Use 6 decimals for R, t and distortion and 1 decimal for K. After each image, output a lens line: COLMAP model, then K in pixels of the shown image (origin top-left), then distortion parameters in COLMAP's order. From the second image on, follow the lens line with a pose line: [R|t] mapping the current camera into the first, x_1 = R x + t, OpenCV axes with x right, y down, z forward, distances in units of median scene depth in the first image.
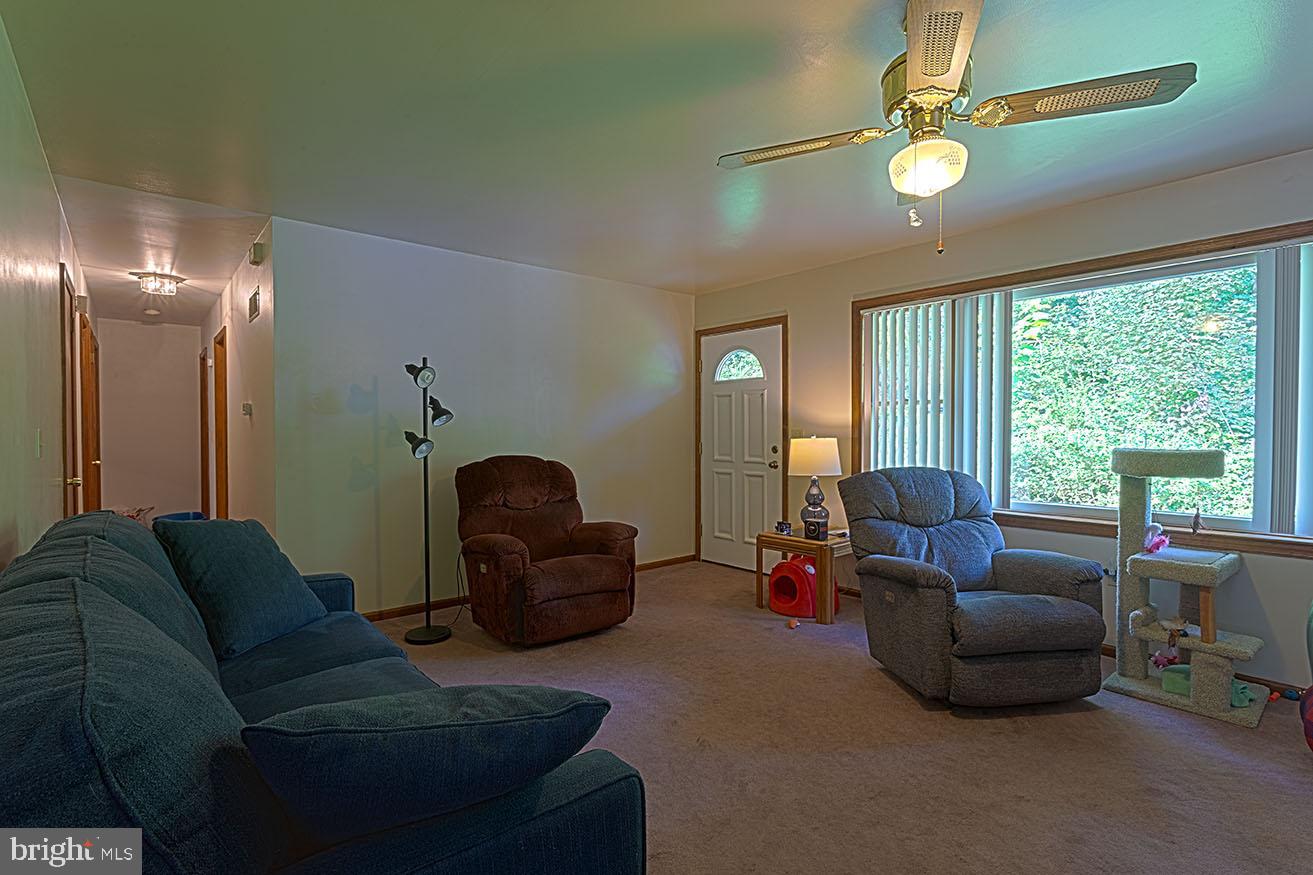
lens RADIAL K [[609.2, 0, 656.5], [0, 609.2, 437.5], [0, 0, 1]] dist [0.000714, -0.000200]
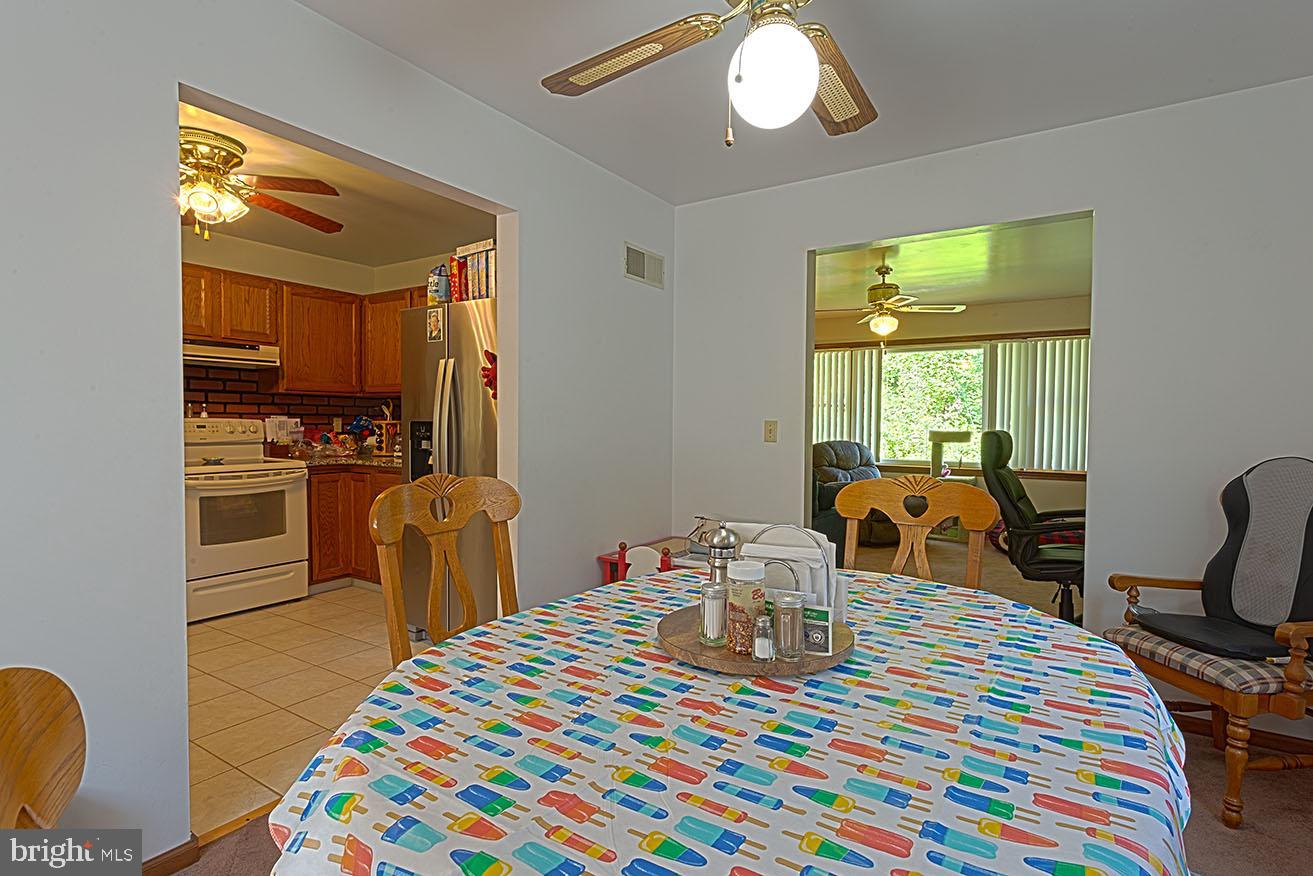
lens RADIAL K [[641.0, 0, 658.2], [0, 641.0, 440.1], [0, 0, 1]] dist [0.000824, -0.000320]
pose [[0.955409, -0.003300, 0.295267, -0.756584], [-0.001770, 0.999856, 0.016905, 0.014522], [-0.295280, -0.016674, 0.955265, -0.802089]]
